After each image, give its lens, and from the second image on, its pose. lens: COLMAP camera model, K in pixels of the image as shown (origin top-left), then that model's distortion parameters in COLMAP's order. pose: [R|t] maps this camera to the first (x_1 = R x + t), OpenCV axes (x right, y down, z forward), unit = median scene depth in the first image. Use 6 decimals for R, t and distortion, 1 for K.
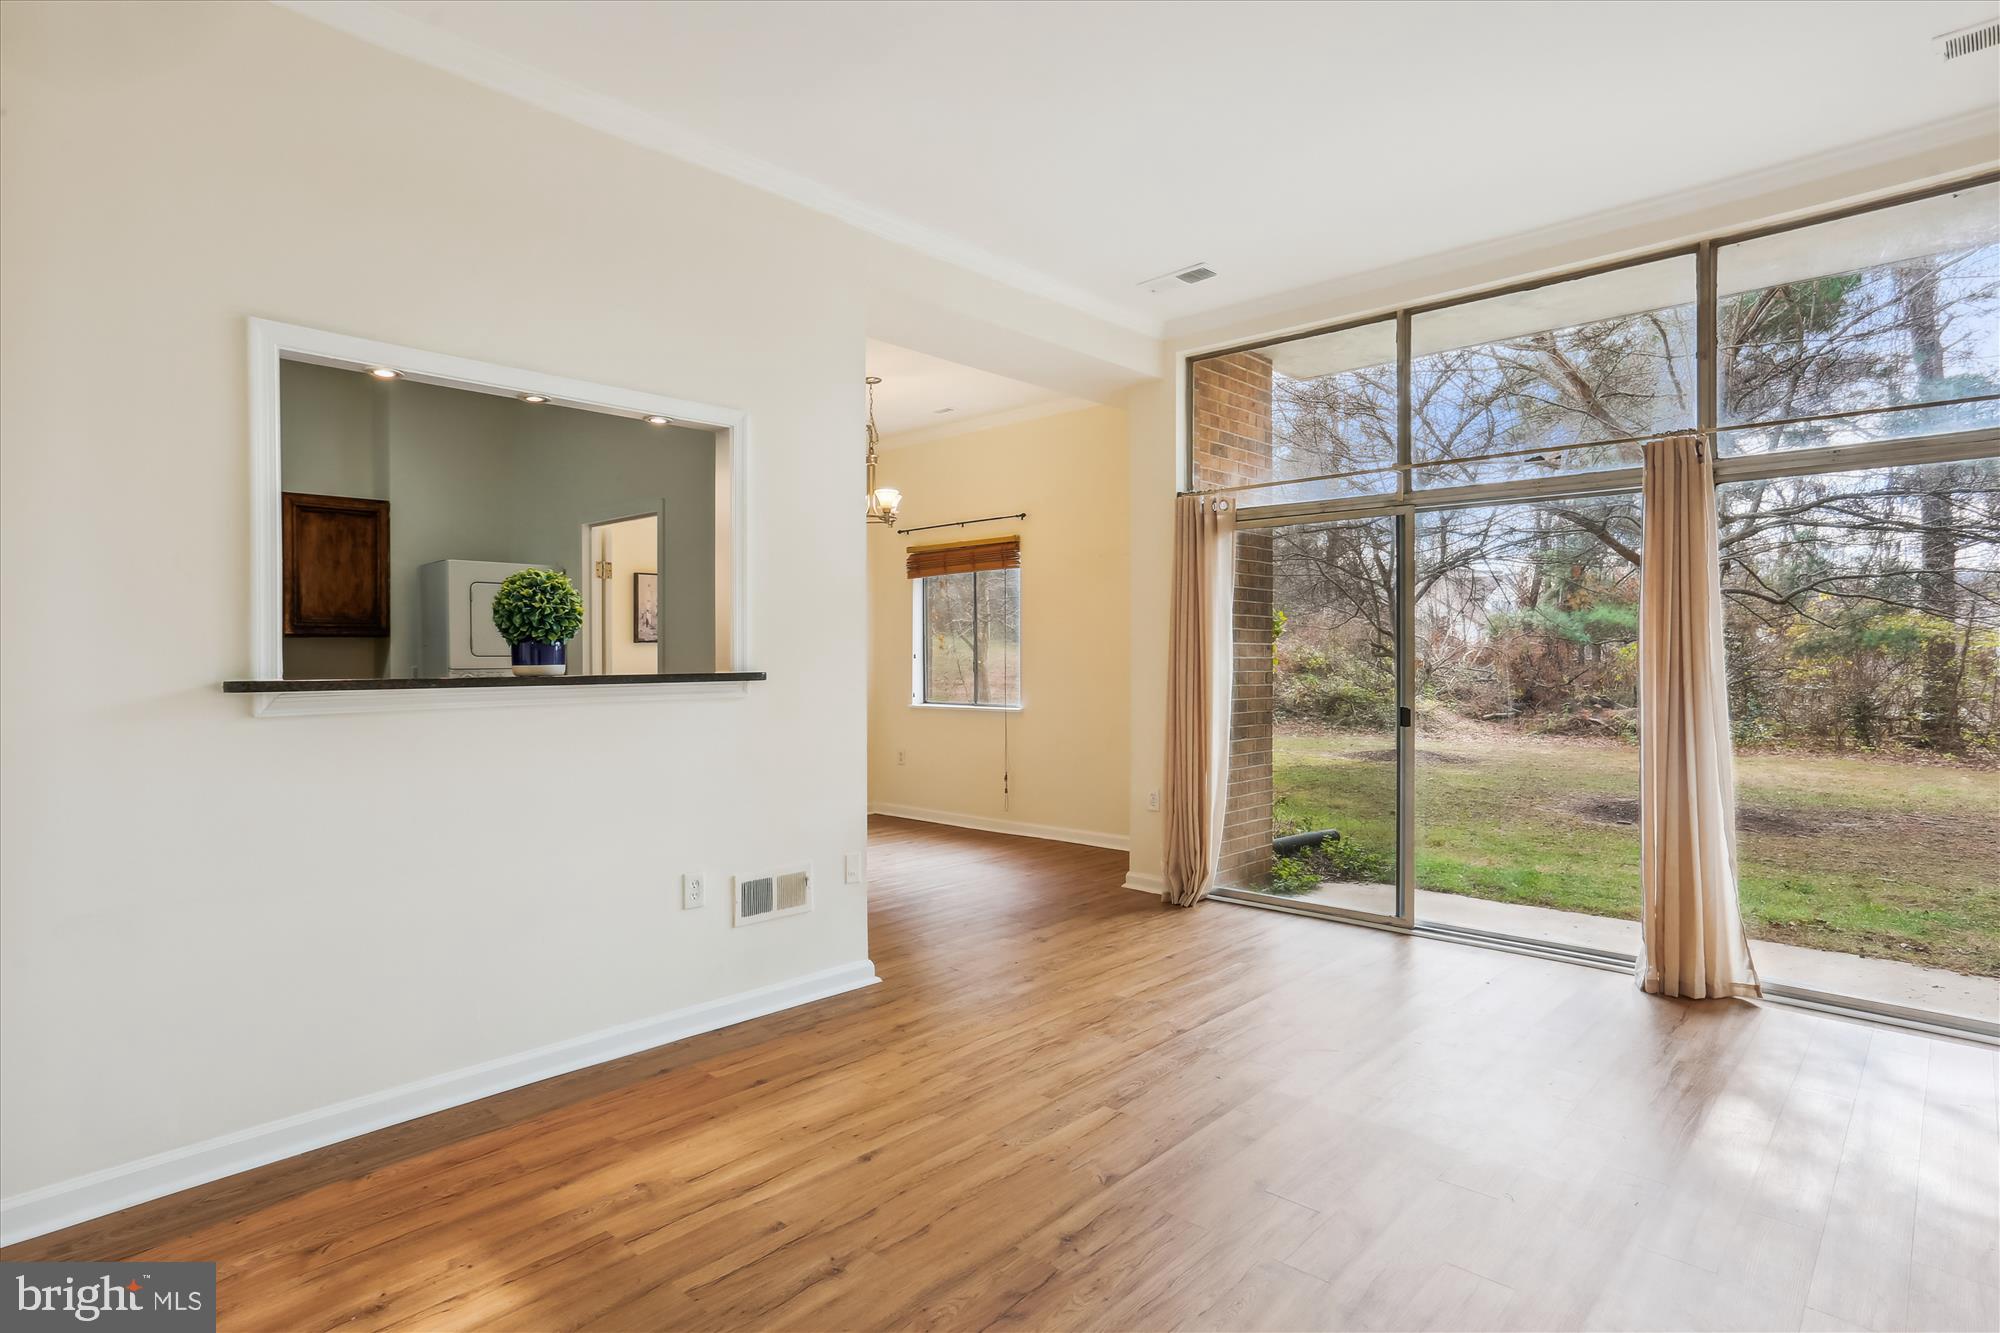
lens RADIAL K [[1046.1, 0, 1000.0], [0, 1046.1, 666.5], [0, 0, 1]] dist [-0.012051, 0.000491]
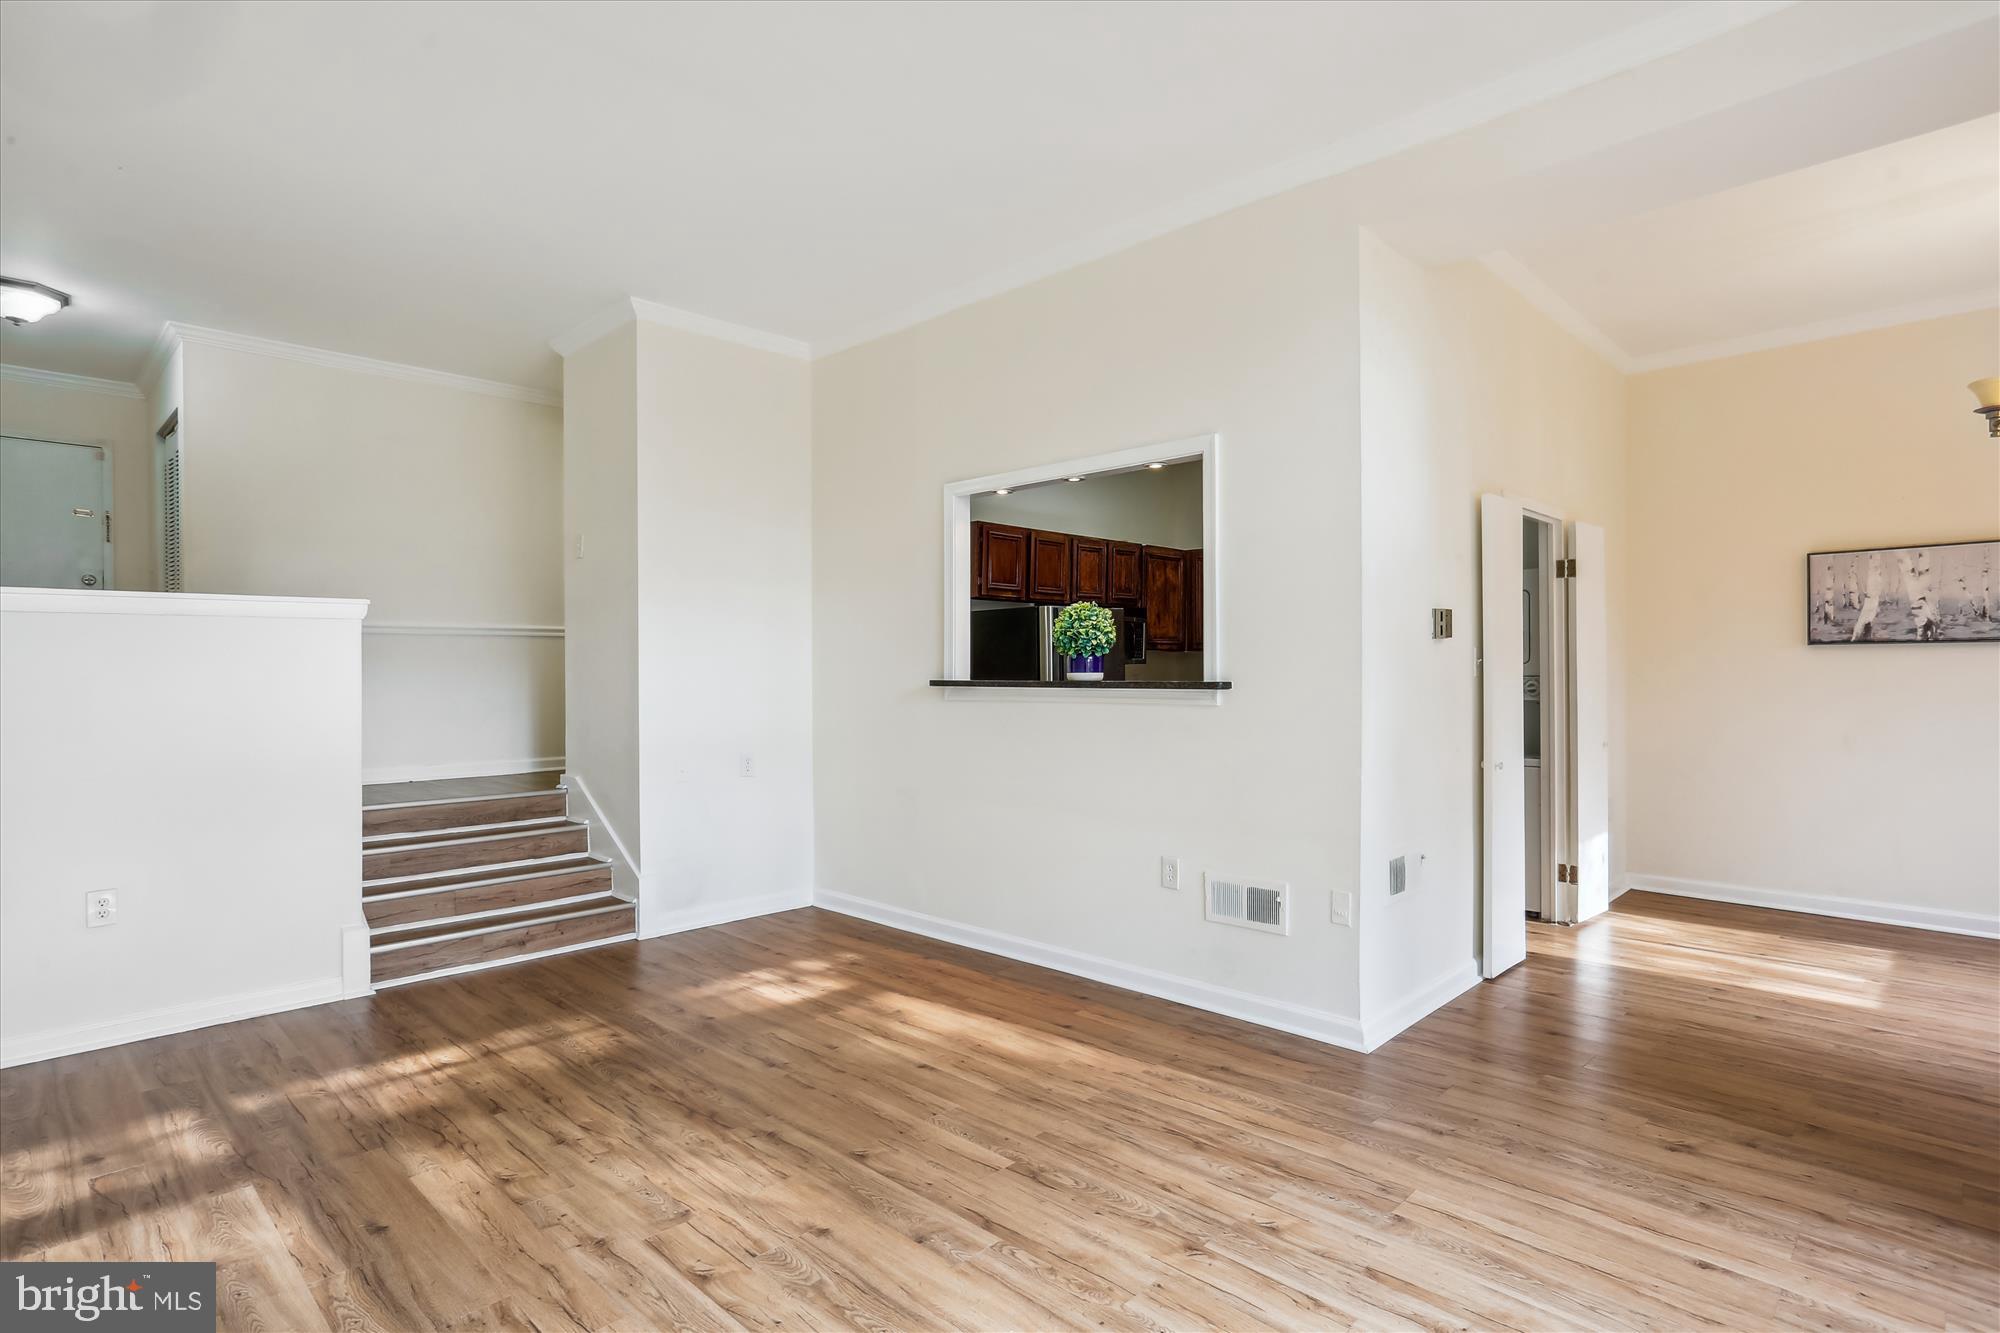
lens RADIAL K [[1023.2, 0, 986.6], [0, 1023.2, 665.5], [0, 0, 1]] dist [-0.046269, 0.037901]
pose [[-0.032725, 0.000465, -0.999464, 0.542426], [-0.004384, 0.999990, 0.000608, -0.006842], [0.999455, 0.004401, -0.032722, 0.551970]]
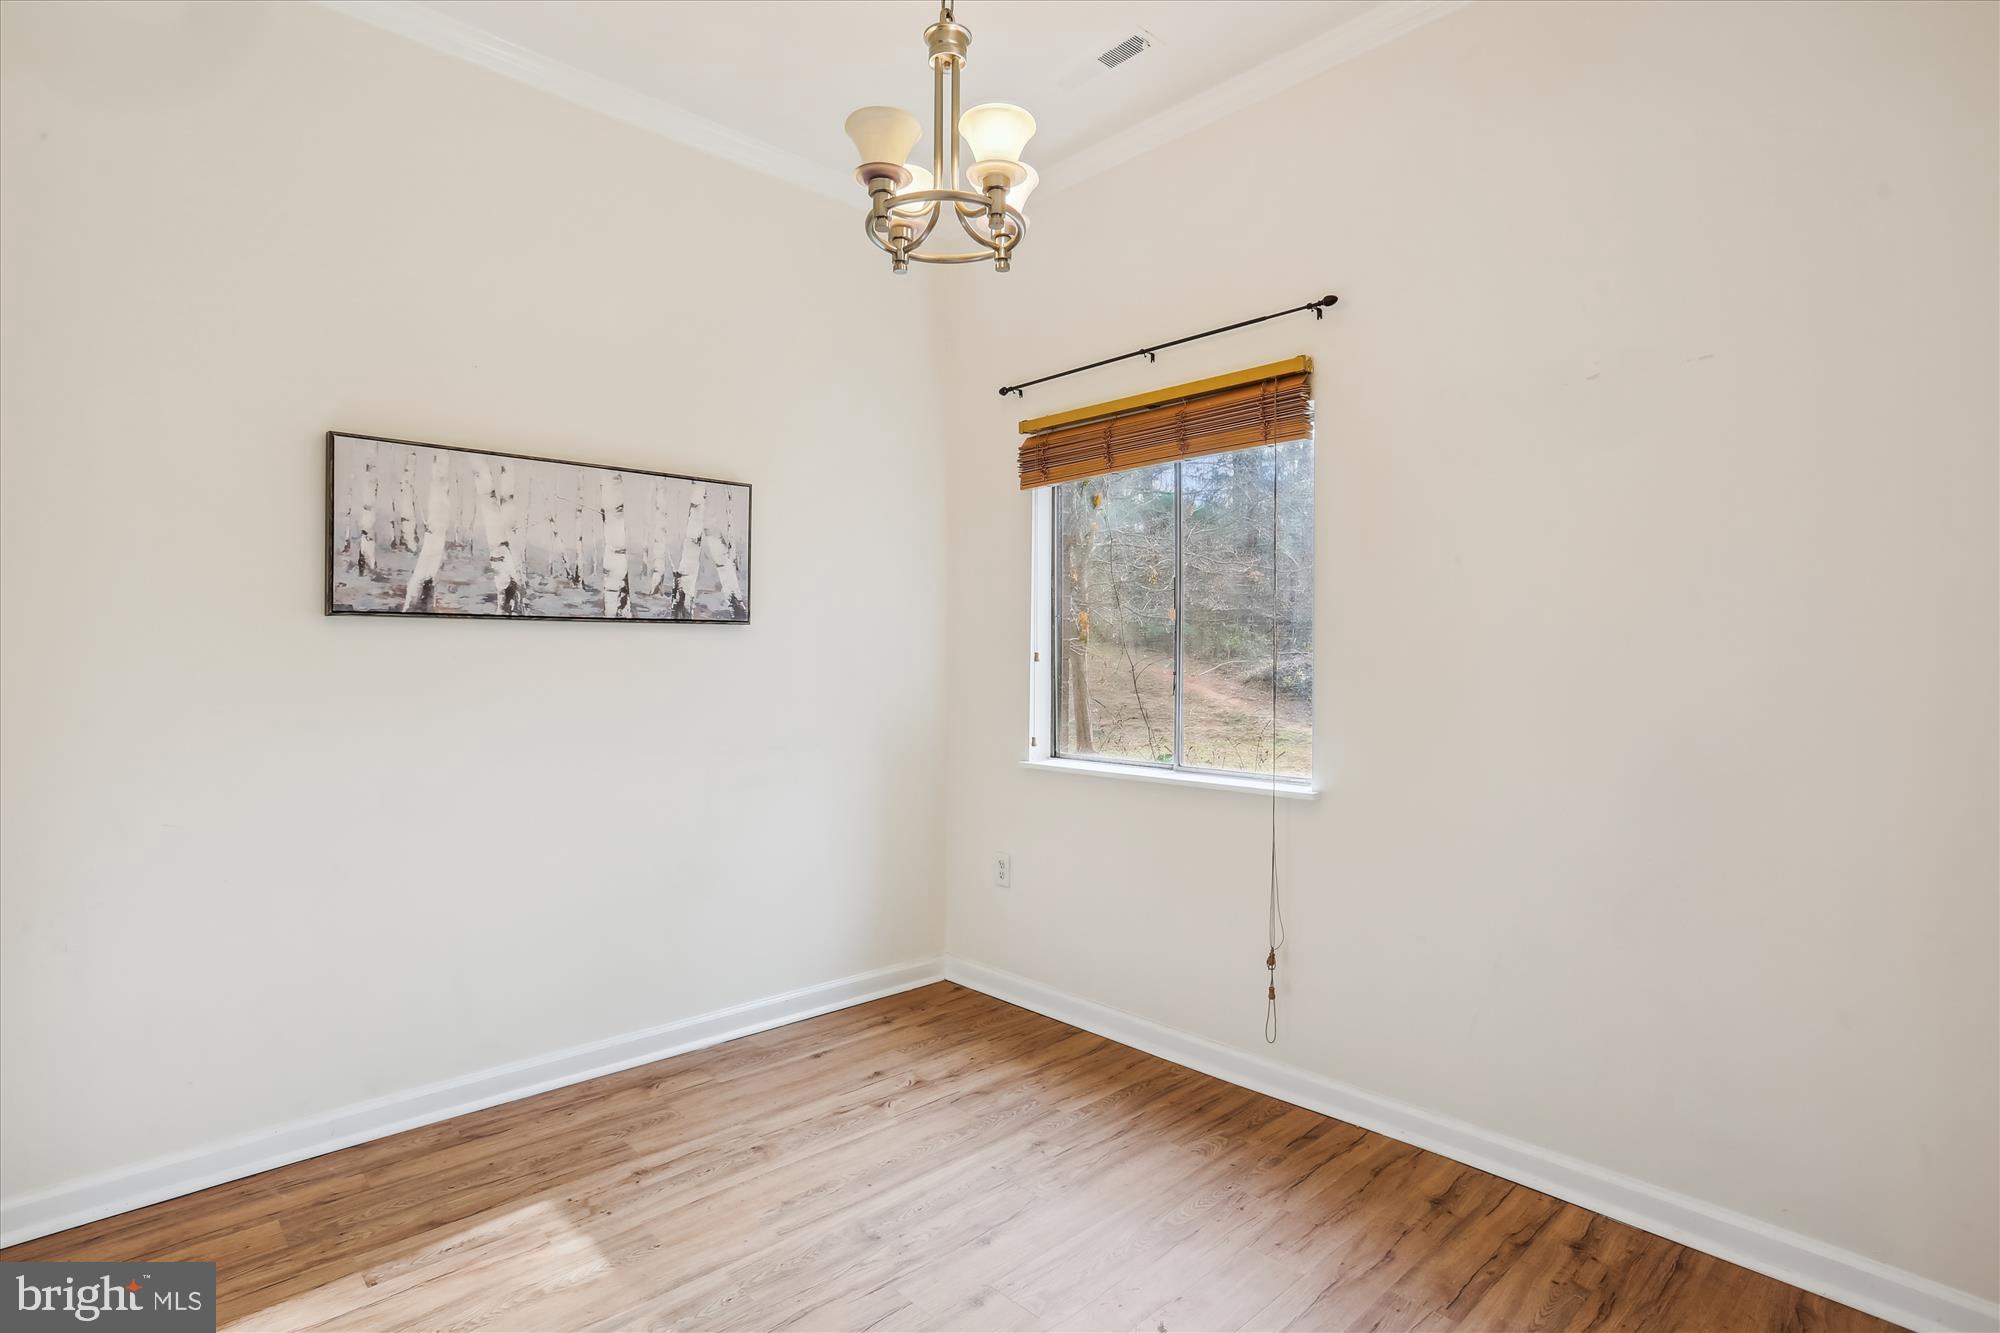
lens RADIAL K [[1003.2, 0, 985.4], [0, 1003.2, 665.3], [0, 0, 1]] dist [-0.039436, 0.031449]
pose [[0.997276, 0.008815, -0.073227, -0.108627], [-0.008730, 0.999961, 0.001491, -0.009311], [0.073237, -0.000848, 0.997314, 0.862682]]
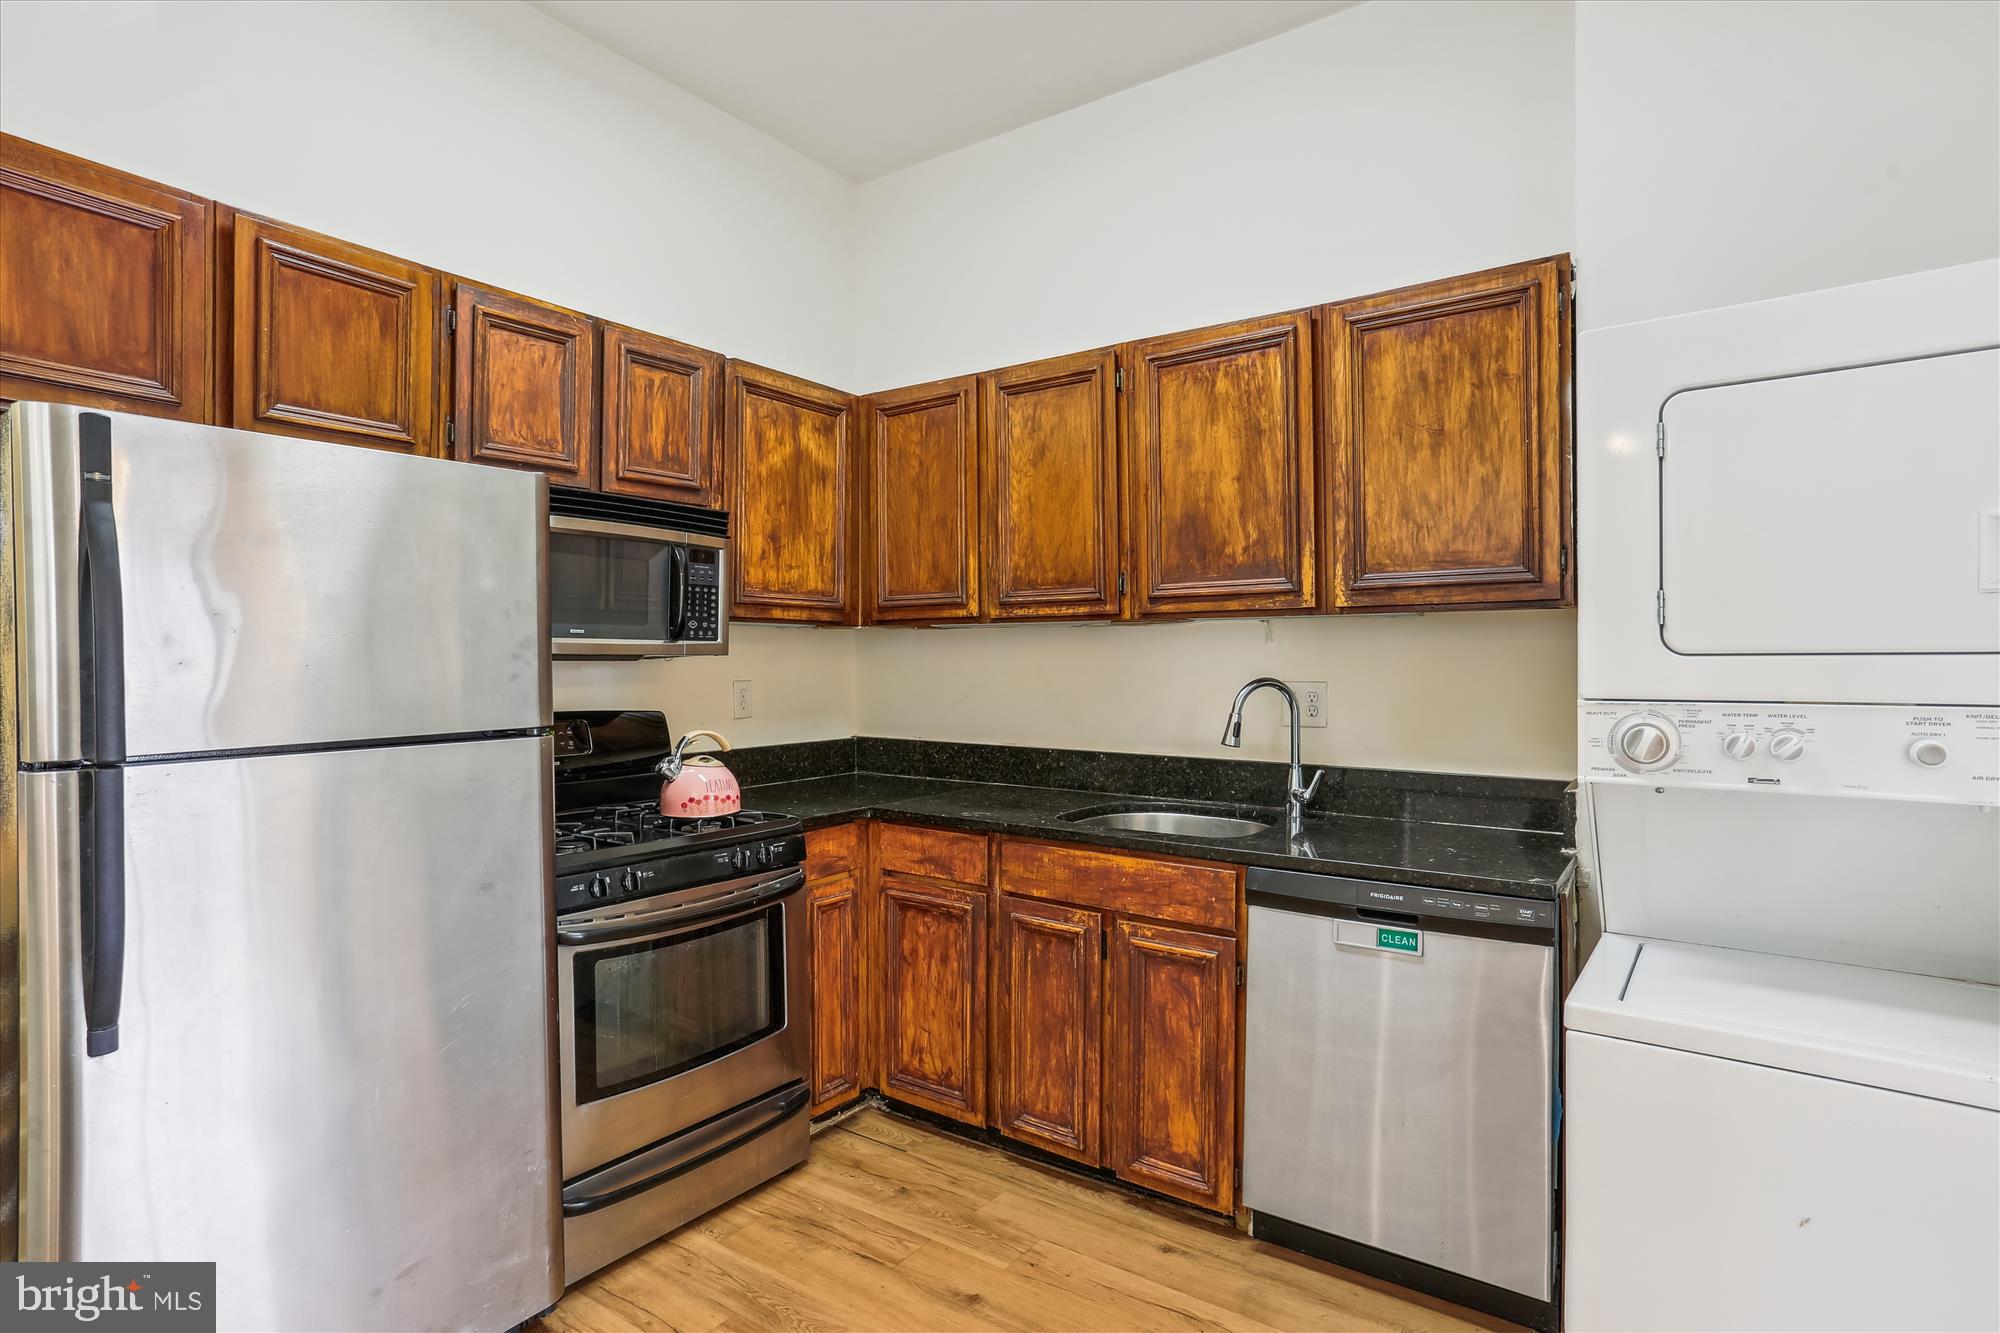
lens RADIAL K [[1023.2, 0, 986.6], [0, 1023.2, 665.5], [0, 0, 1]] dist [-0.046269, 0.037901]
pose [[0.132969, 0.006495, -0.991099, -0.260675], [-0.005459, 0.999968, 0.005821, -0.007945], [0.991105, 0.004636, 0.133000, 0.777026]]
